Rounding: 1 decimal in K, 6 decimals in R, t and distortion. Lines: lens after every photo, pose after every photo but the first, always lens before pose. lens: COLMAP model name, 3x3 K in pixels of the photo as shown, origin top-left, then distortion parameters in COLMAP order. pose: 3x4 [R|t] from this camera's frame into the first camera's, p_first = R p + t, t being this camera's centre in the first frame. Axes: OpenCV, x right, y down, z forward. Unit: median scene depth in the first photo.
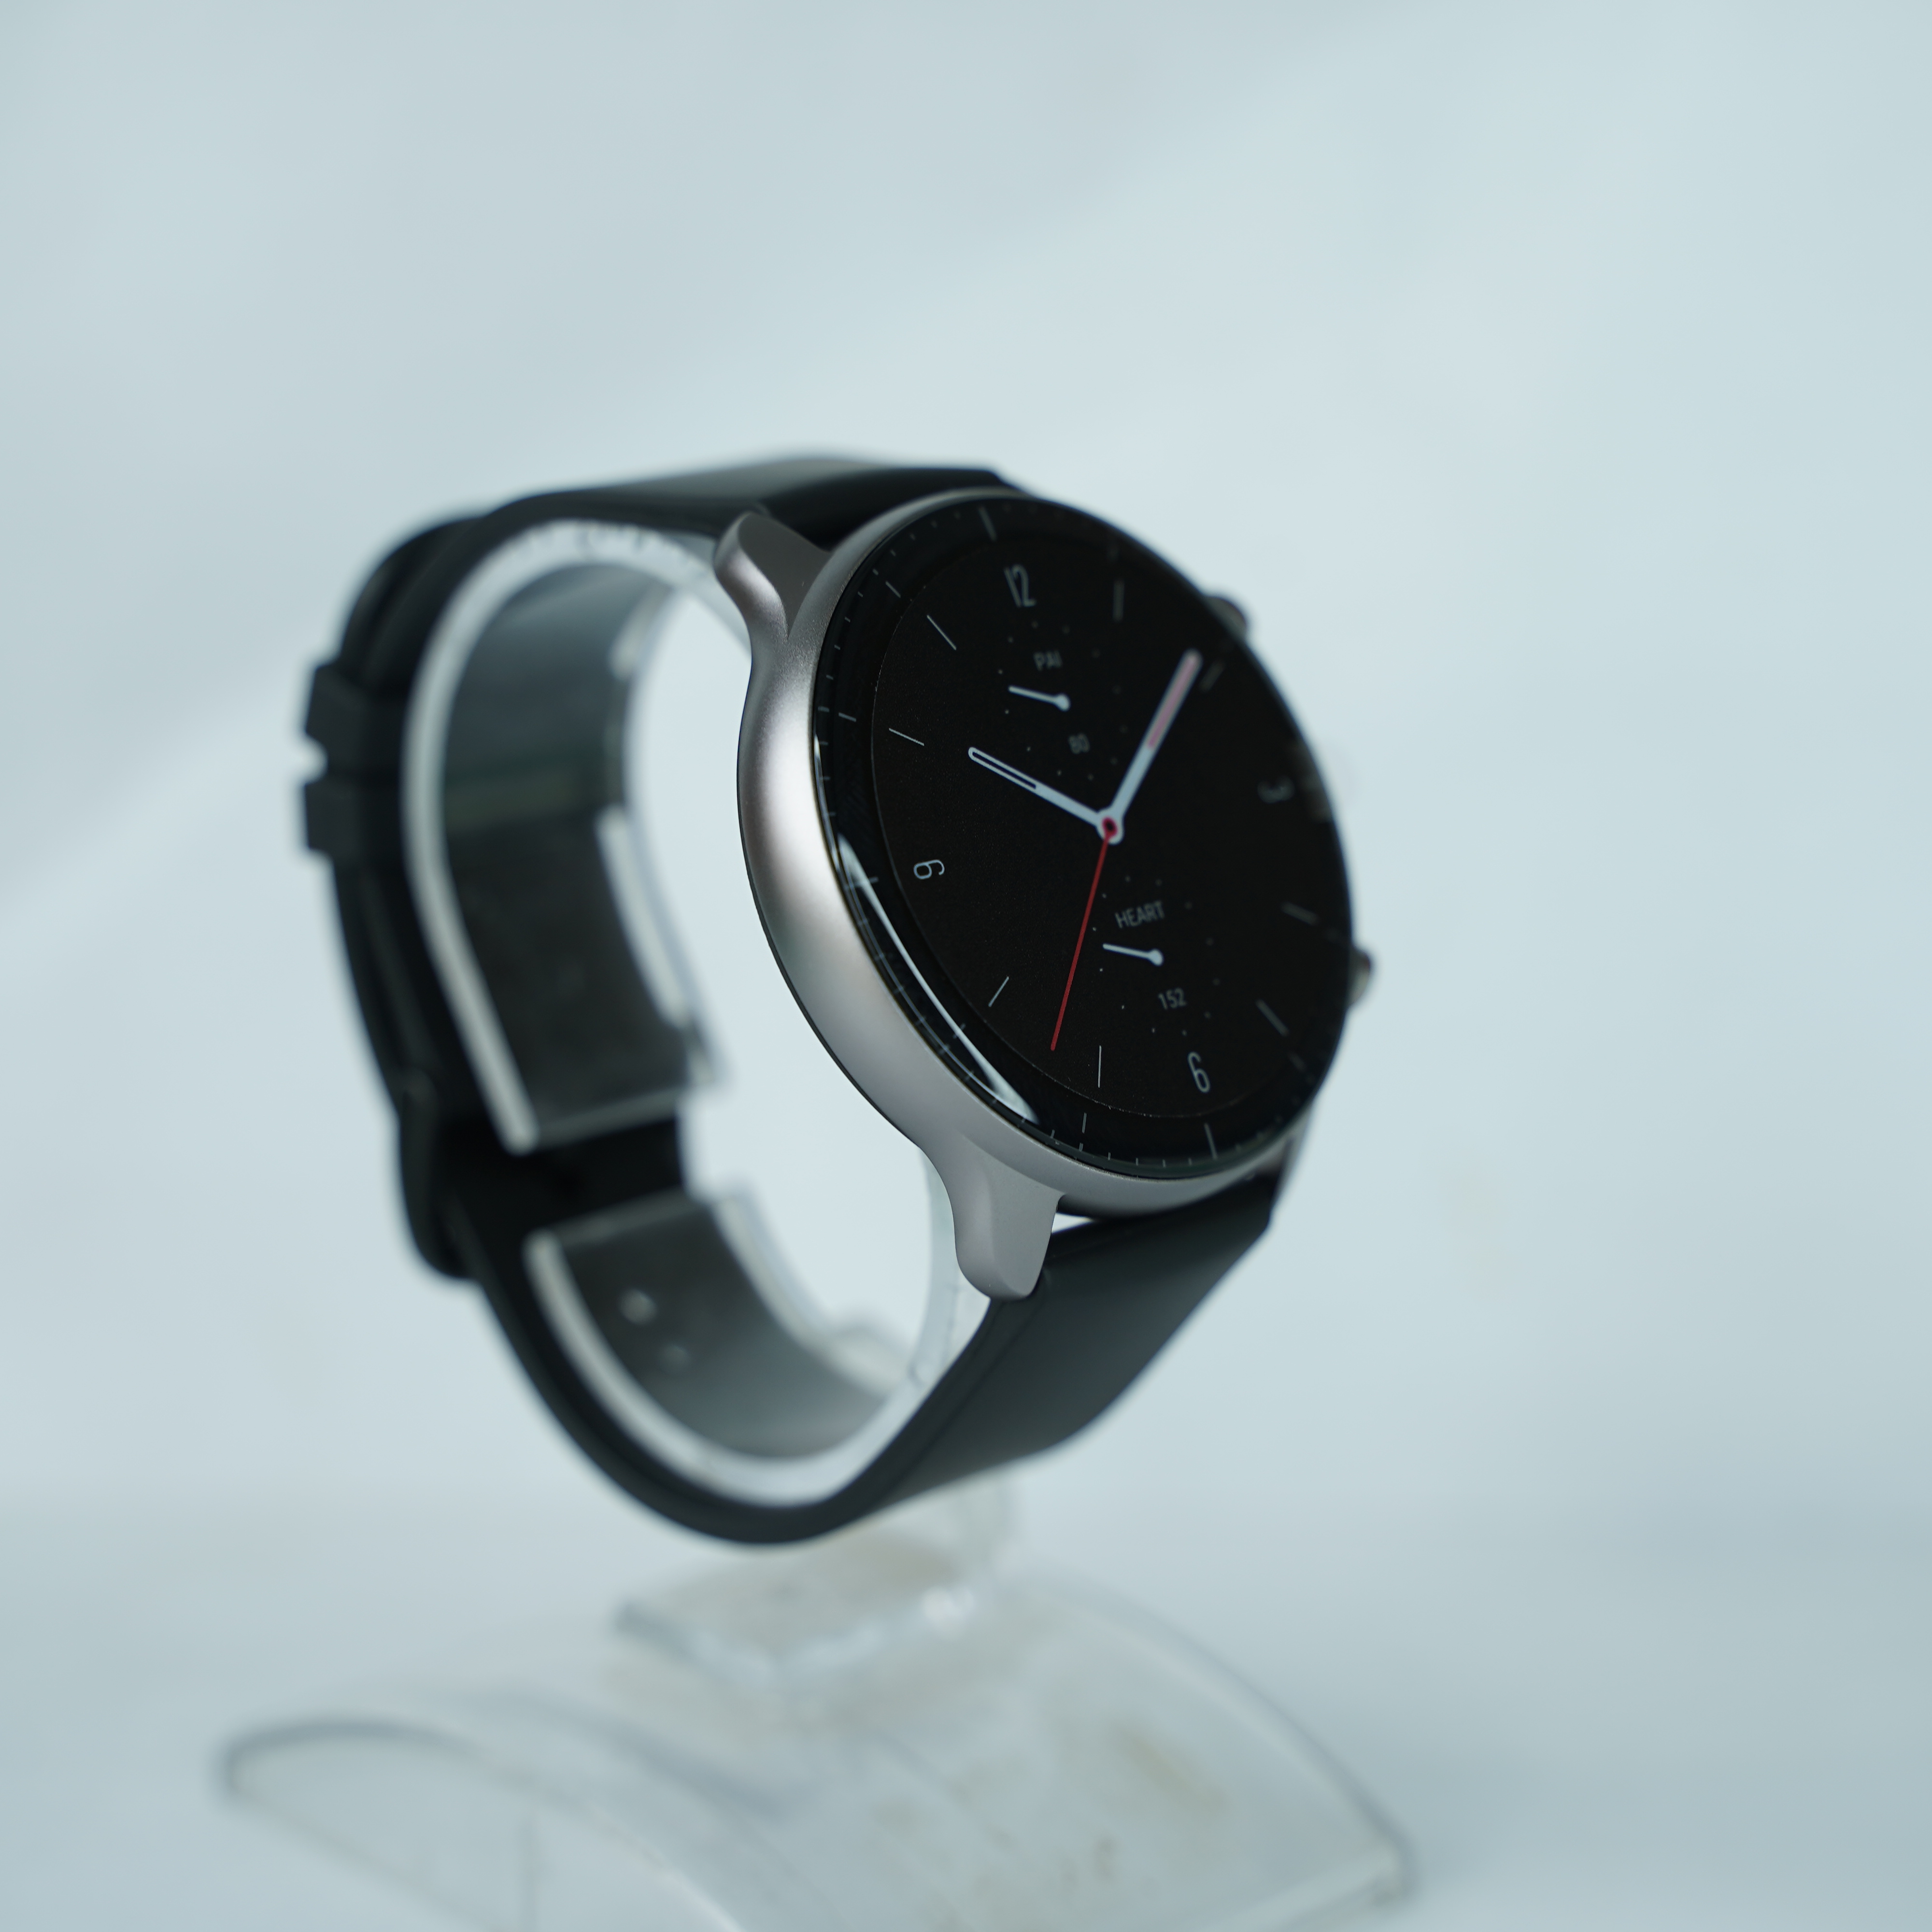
lens RADIAL K [[4130.3, 0, 970.7], [0, 4130.3, 972.2], [0, 0, 1]] dist [0.063568, 0.000000]
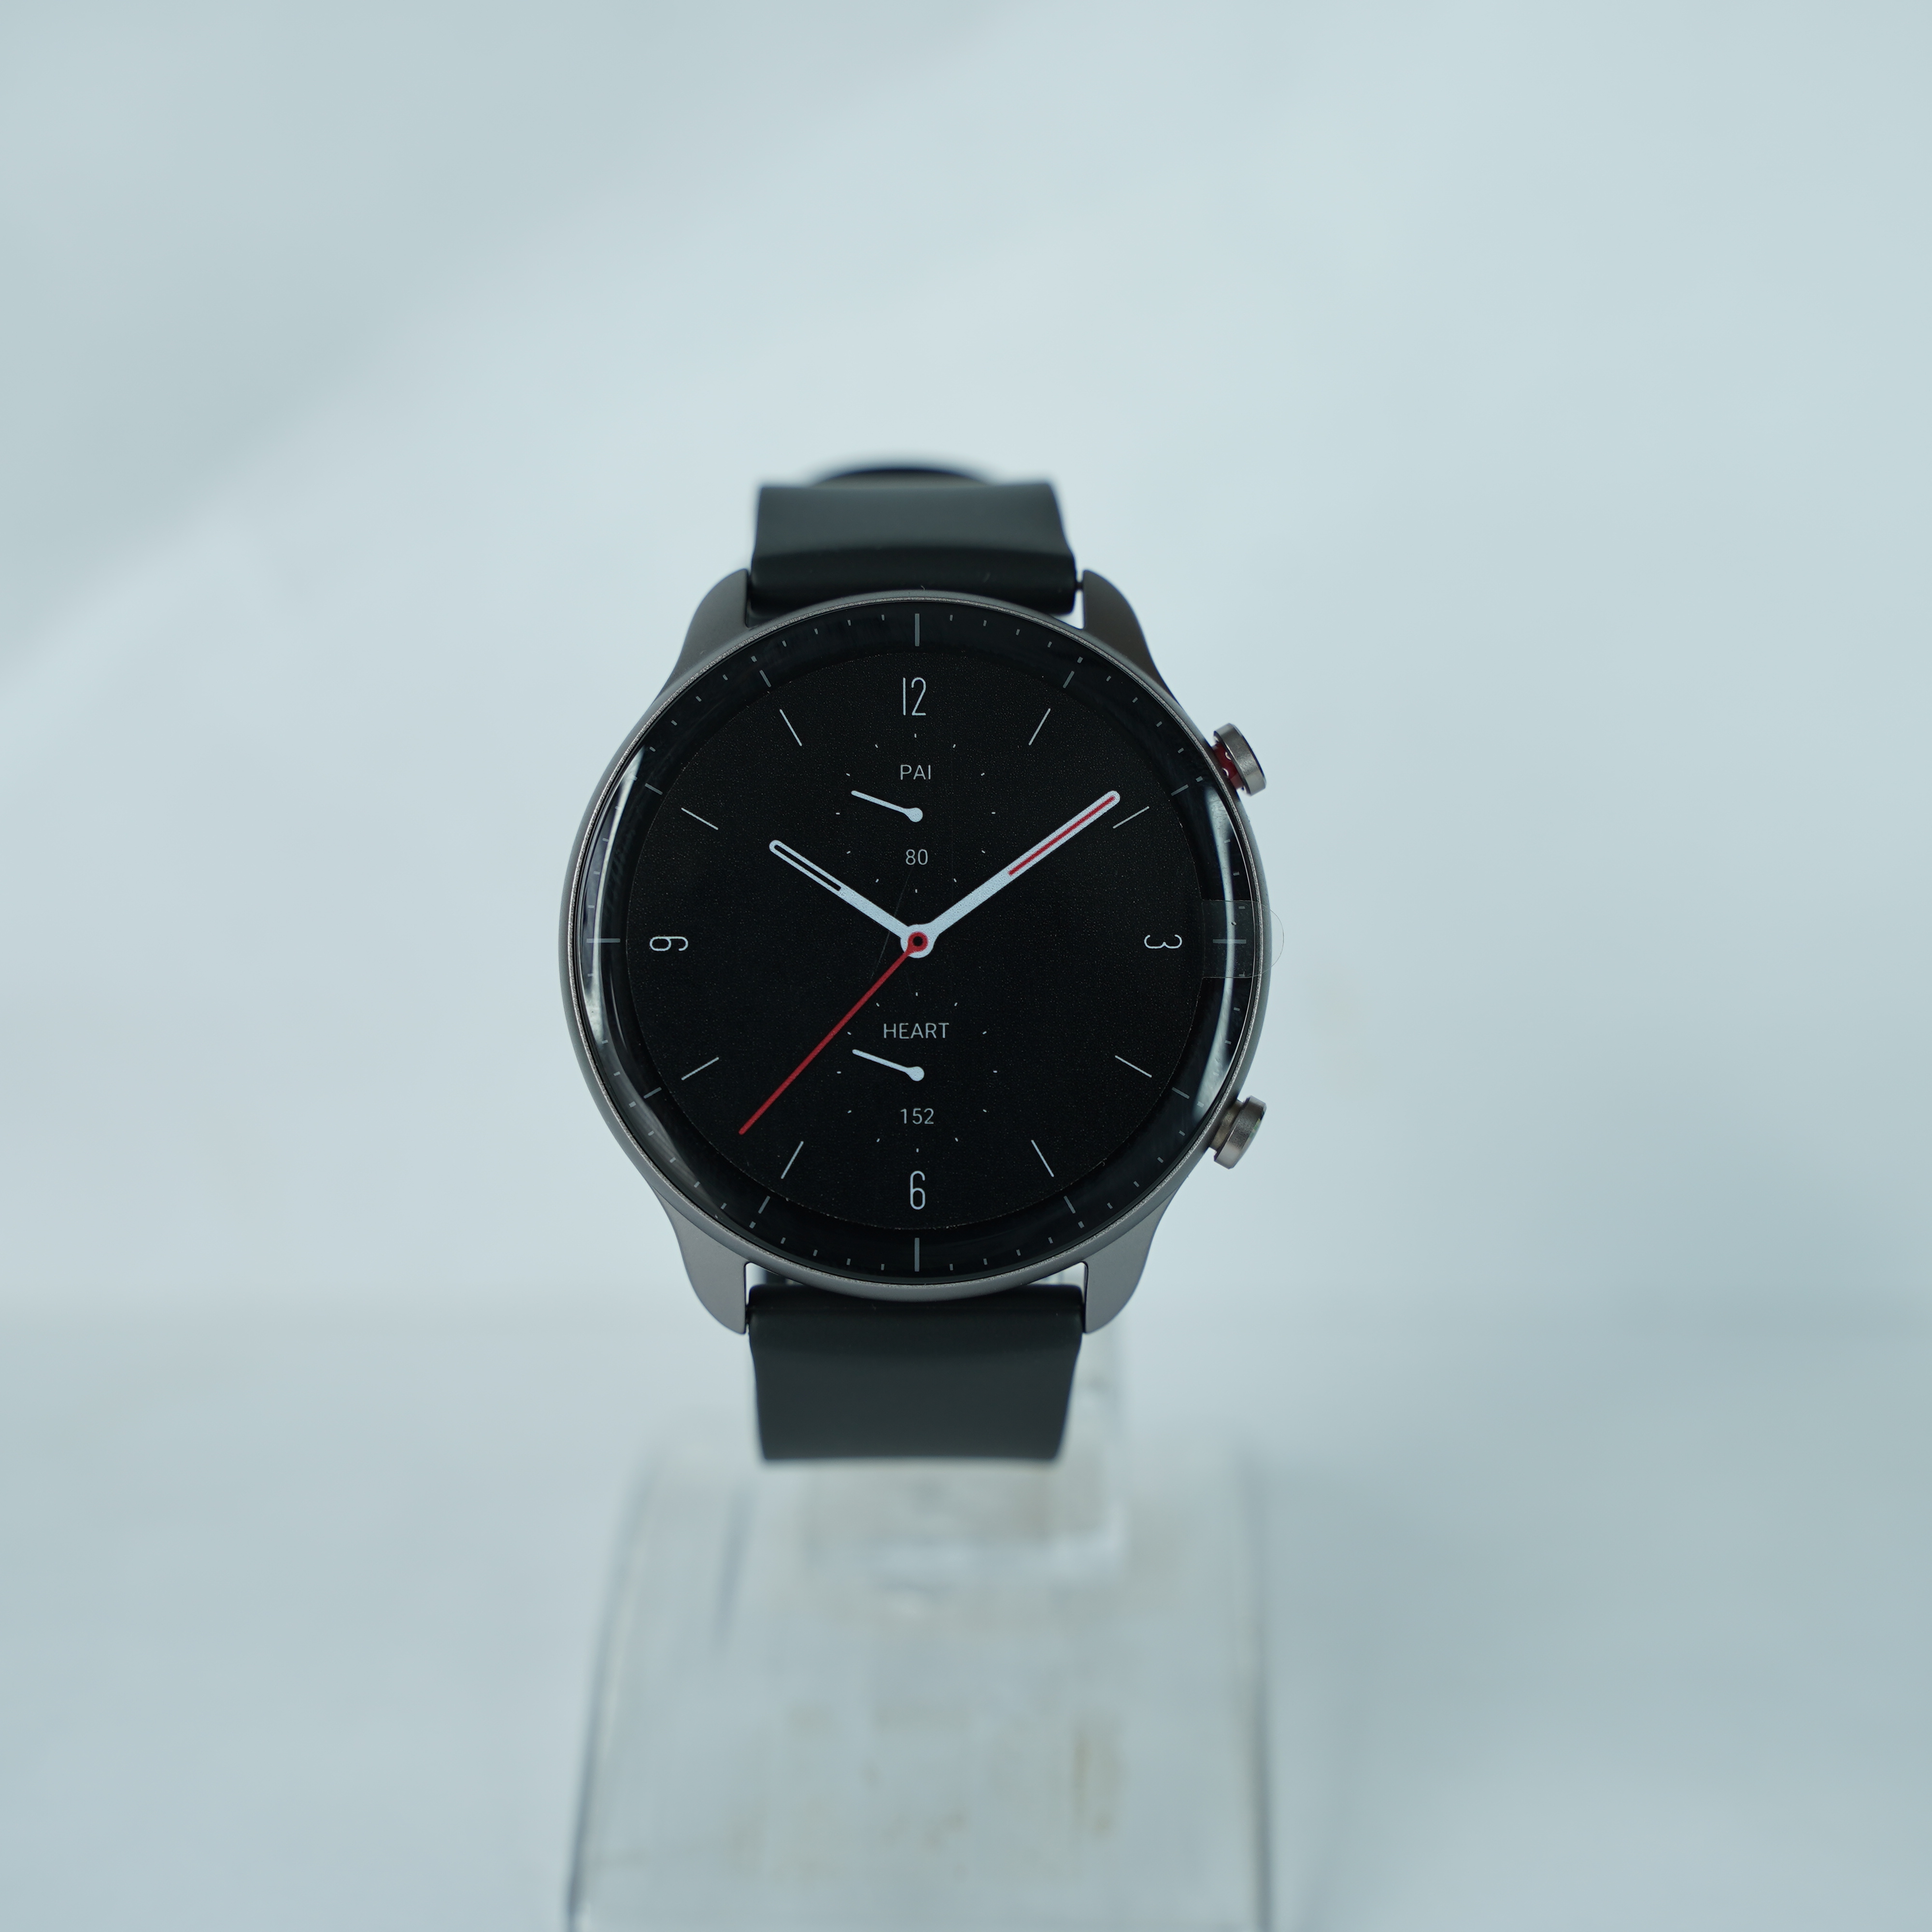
lens RADIAL K [[4130.3, 0, 968.6], [0, 4130.3, 973.2], [0, 0, 1]] dist [0.063568, 0.000000]
pose [[0.705934, 0.293036, -0.644816, 0.726831], [-0.179546, 0.954700, 0.237299, -0.280747], [0.685143, -0.051743, 0.726569, 0.244711]]
